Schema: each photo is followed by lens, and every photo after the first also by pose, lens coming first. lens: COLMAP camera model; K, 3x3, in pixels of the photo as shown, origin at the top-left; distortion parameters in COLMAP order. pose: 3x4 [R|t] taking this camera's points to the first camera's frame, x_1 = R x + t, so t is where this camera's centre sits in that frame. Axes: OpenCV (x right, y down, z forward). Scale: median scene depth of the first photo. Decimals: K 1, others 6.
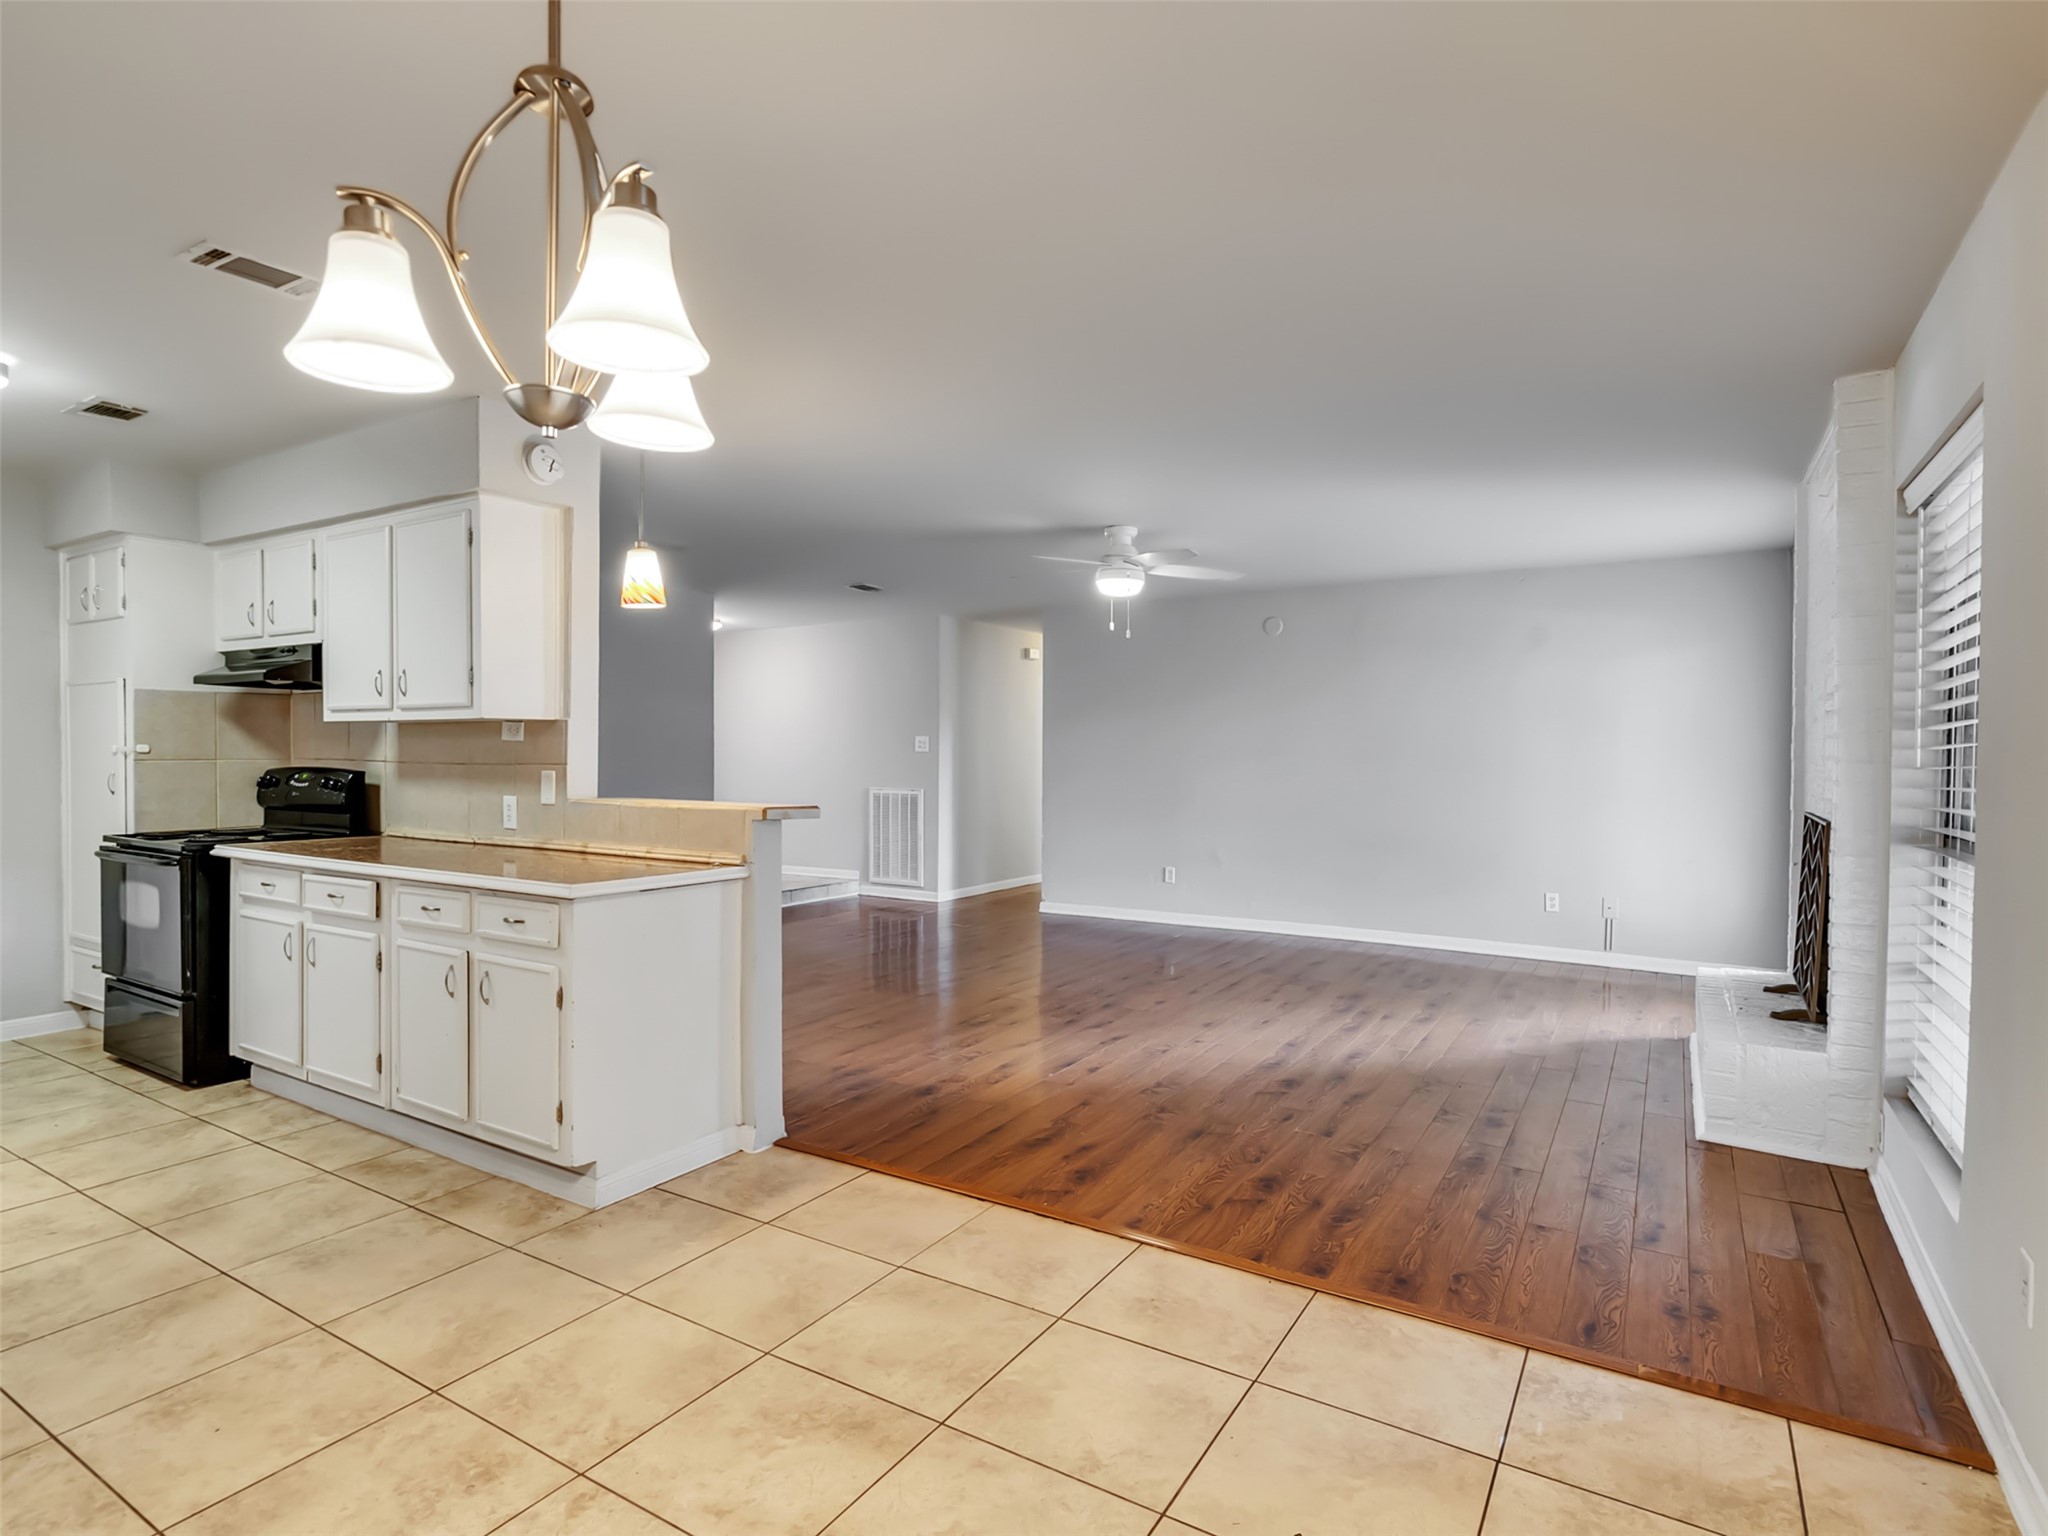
lens RADIAL K [[1074.3, 0, 1011.7], [0, 1074.3, 768.0], [0, 0, 1]] dist [-0.001520, 0.001192]
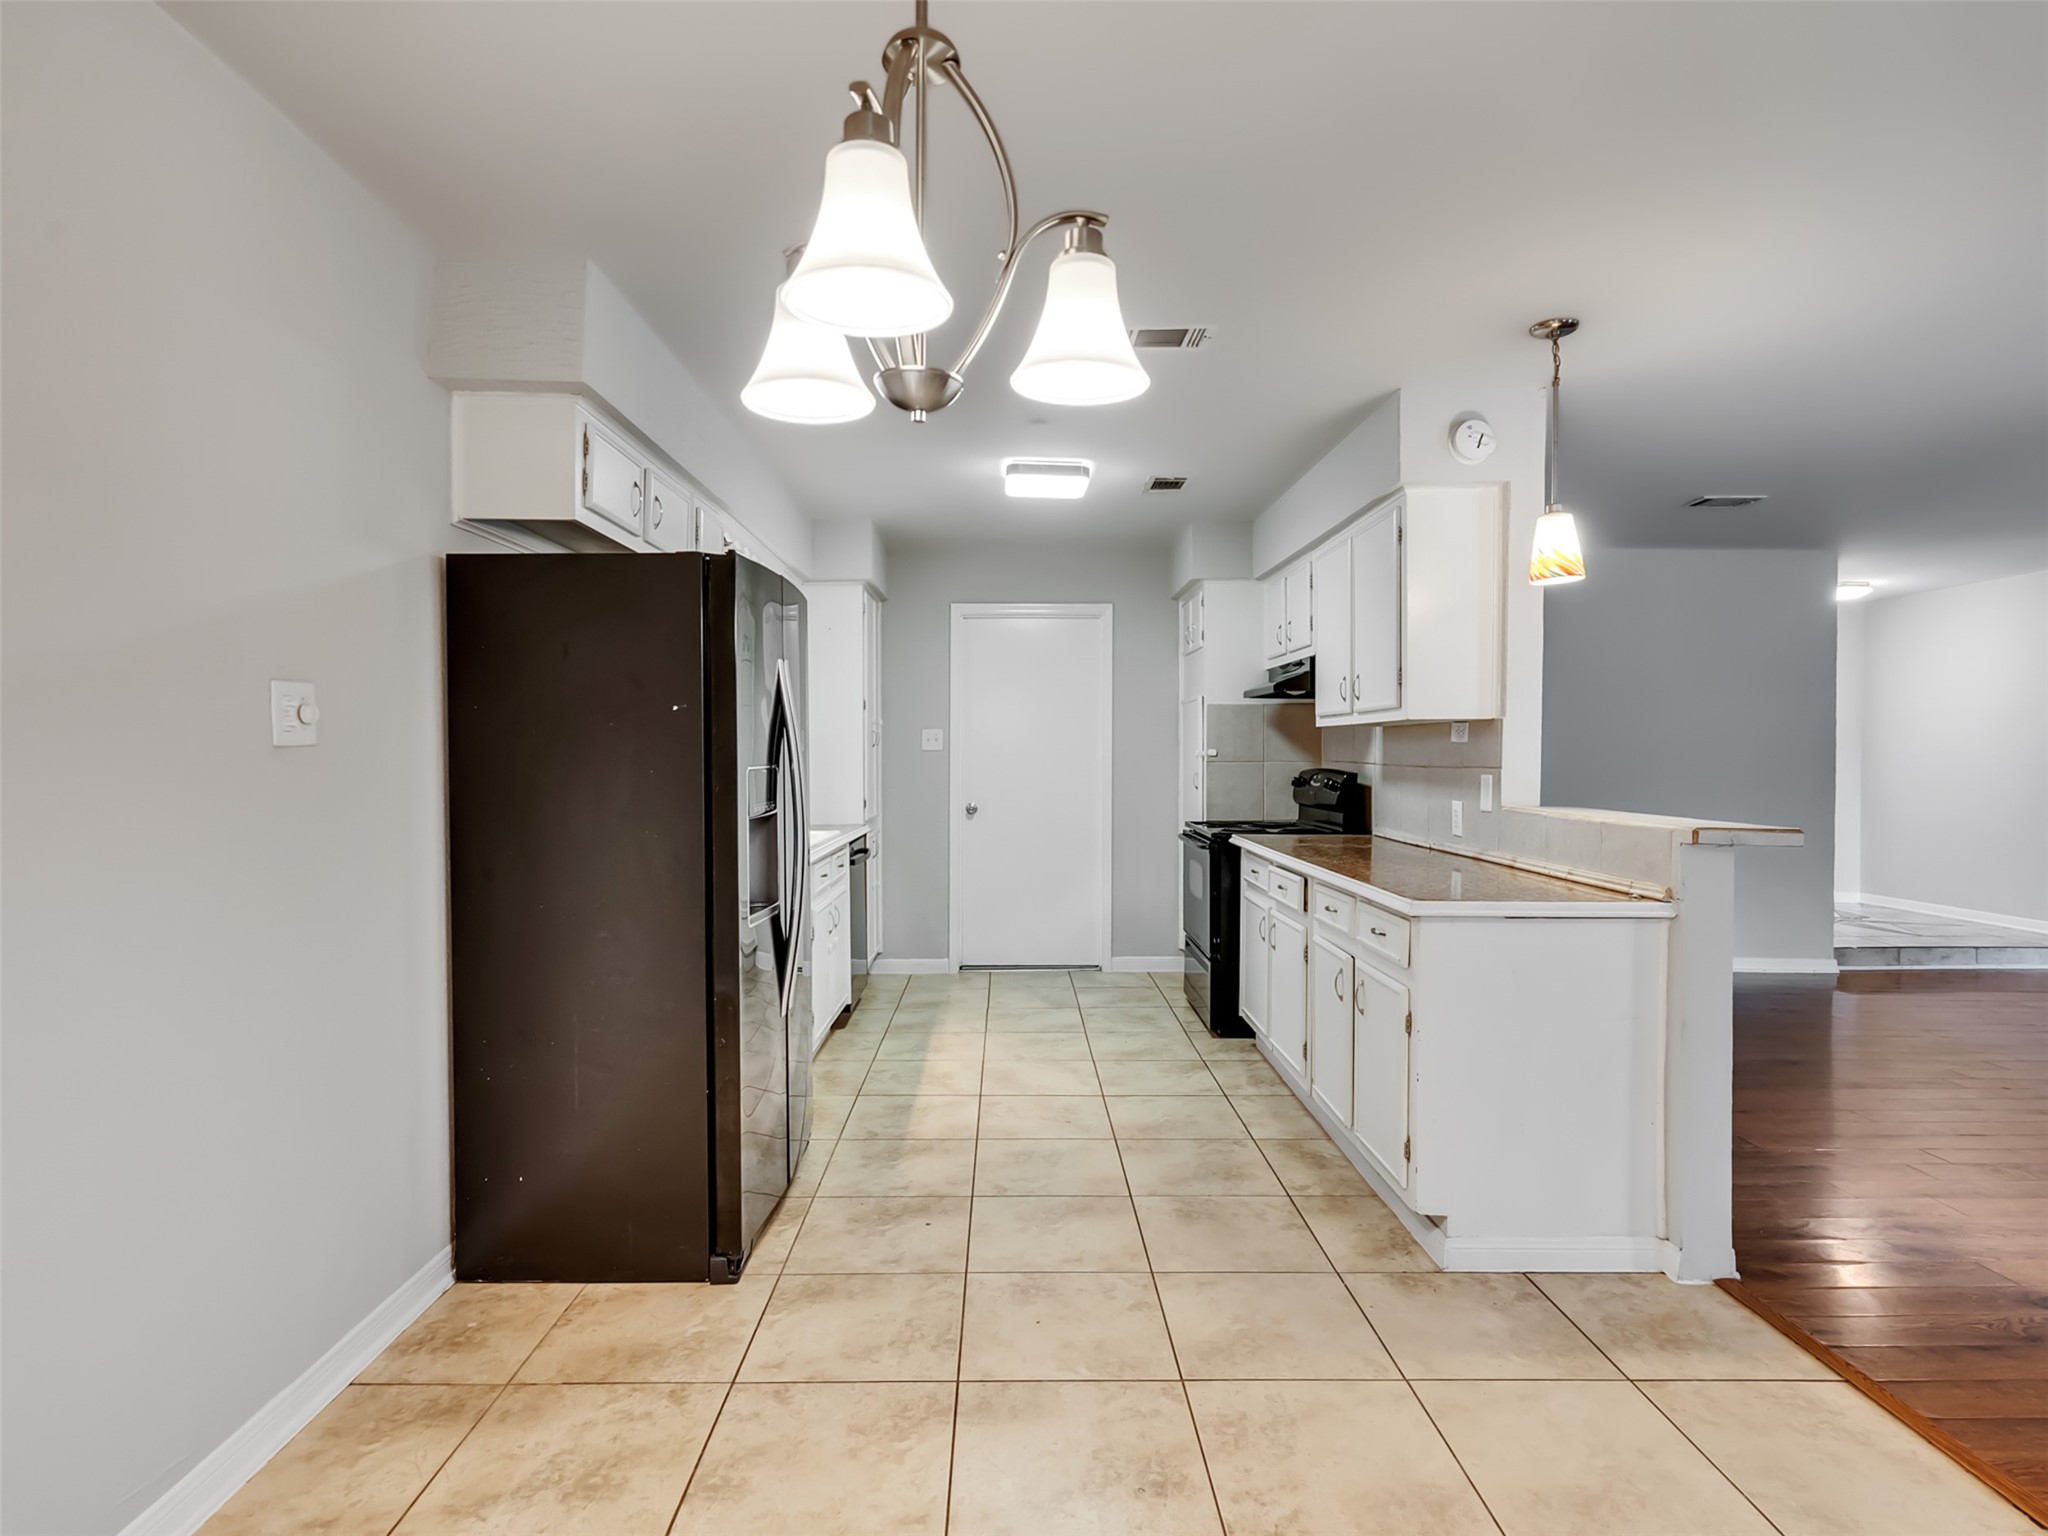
lens RADIAL K [[1074.3, 0, 1011.7], [0, 1074.3, 768.0], [0, 0, 1]] dist [-0.001520, 0.001192]
pose [[0.533609, 0.007230, -0.845701, 0.135138], [-0.010092, 0.999947, 0.002180, -0.001210], [0.845671, 0.007372, 0.533653, 0.179876]]
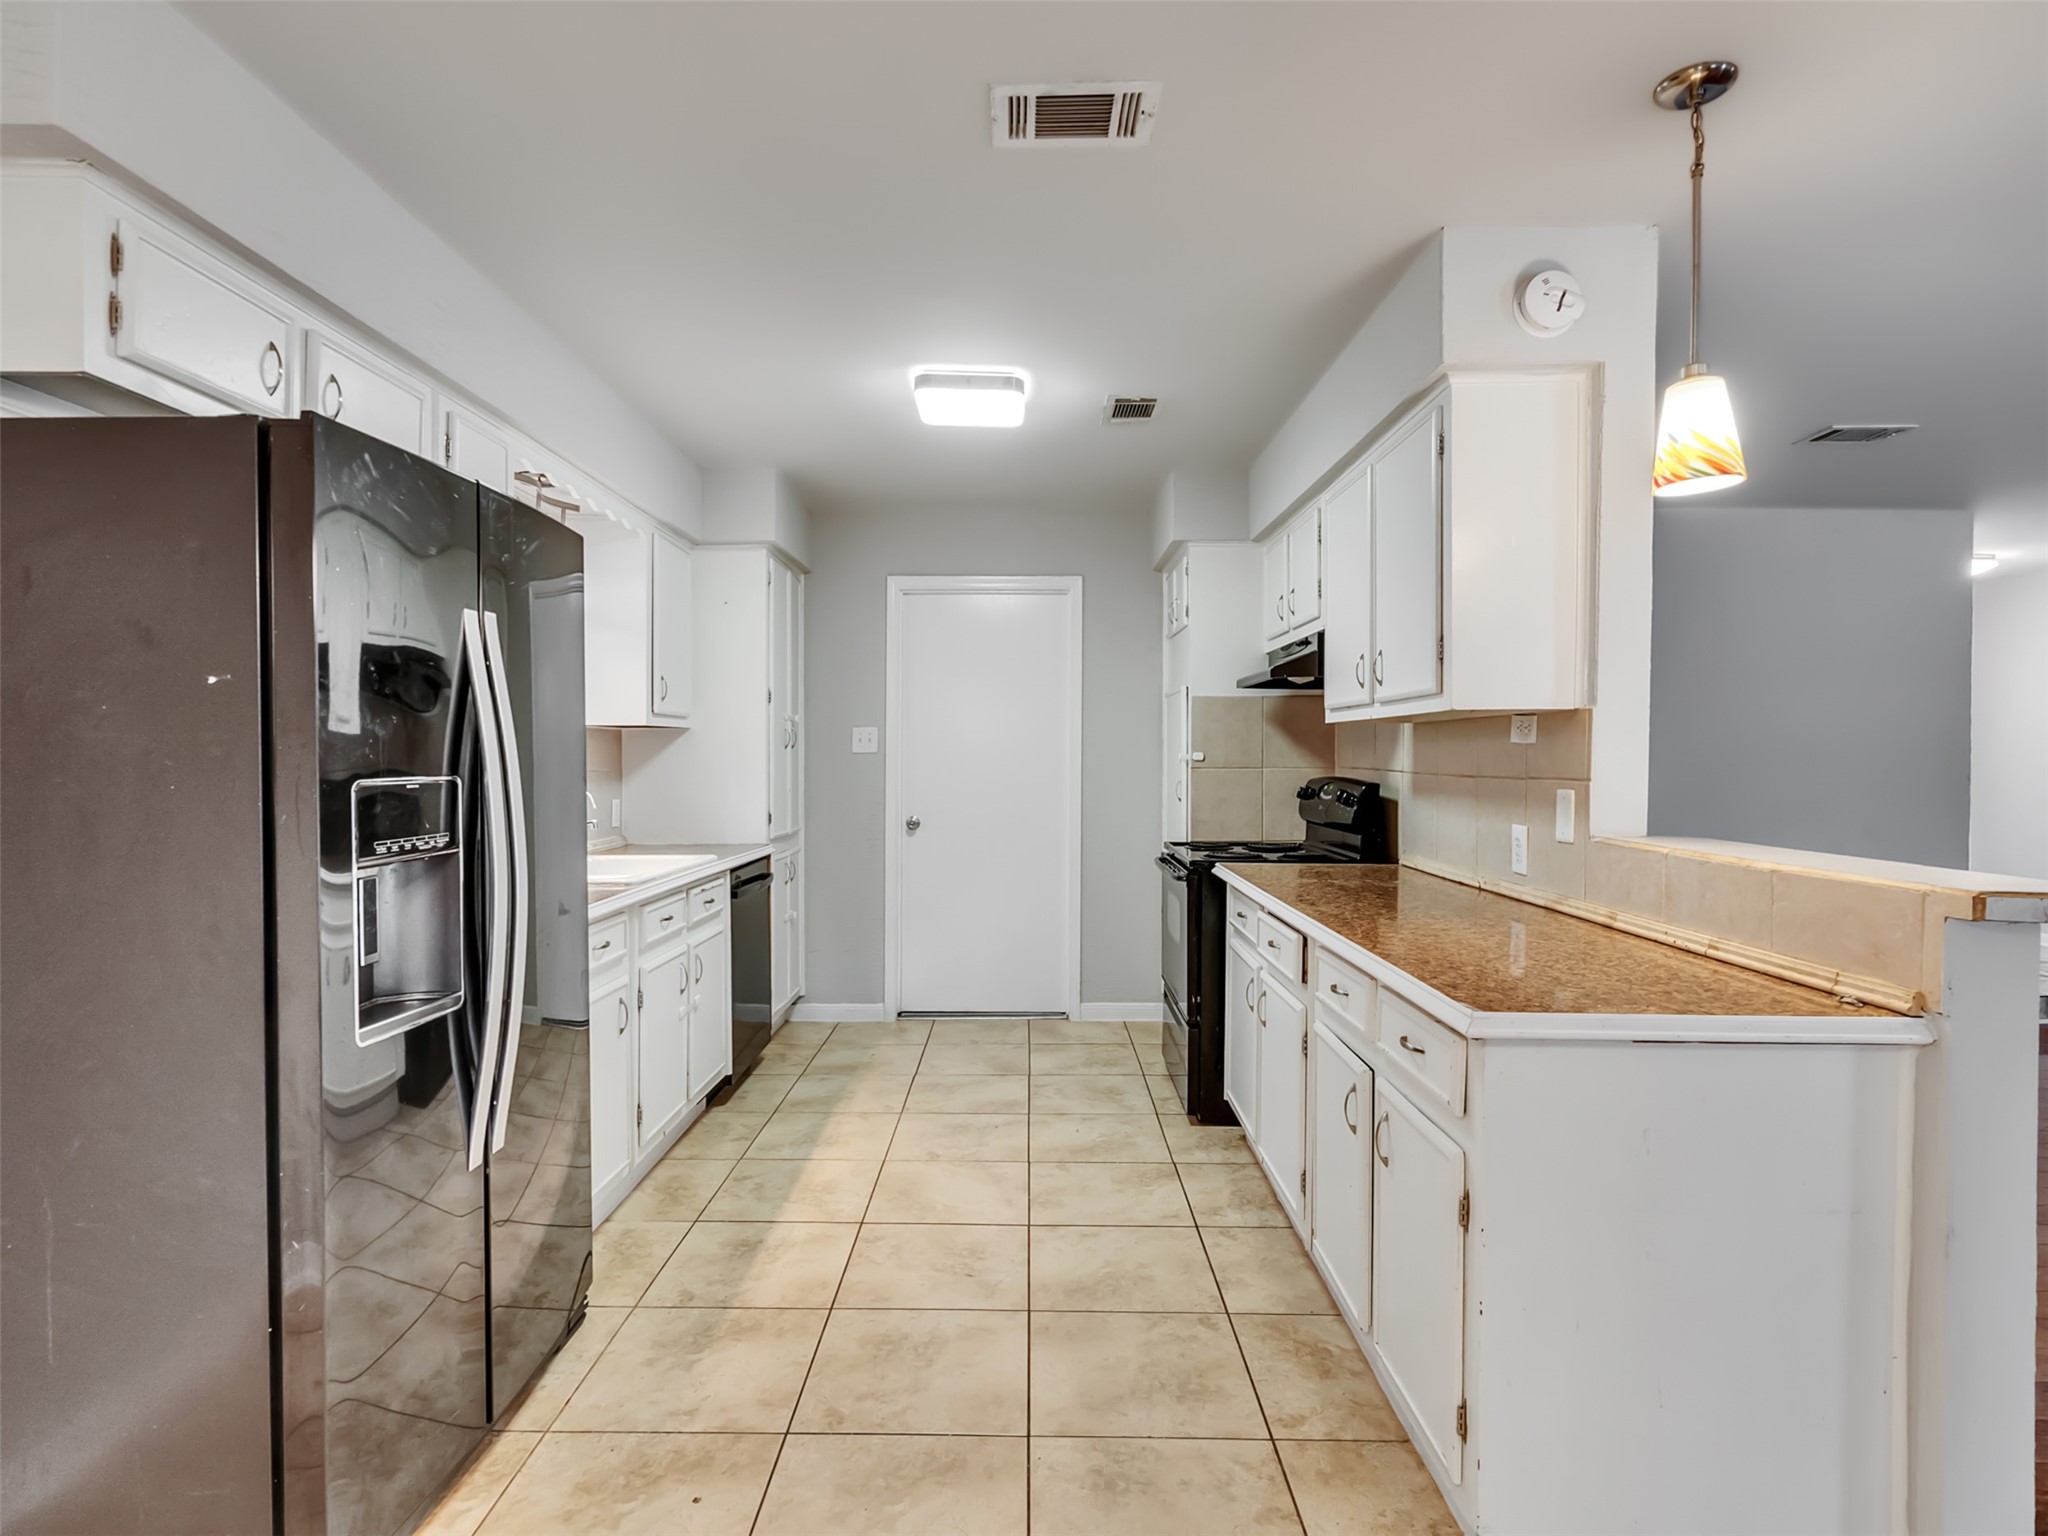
lens RADIAL K [[1074.3, 0, 1011.7], [0, 1074.3, 768.0], [0, 0, 1]] dist [-0.001520, 0.001192]
pose [[0.517624, 0.006396, -0.855585, -0.059383], [-0.012482, 0.999922, -0.000076, -0.006490], [0.855517, 0.010719, 0.517663, 0.412687]]
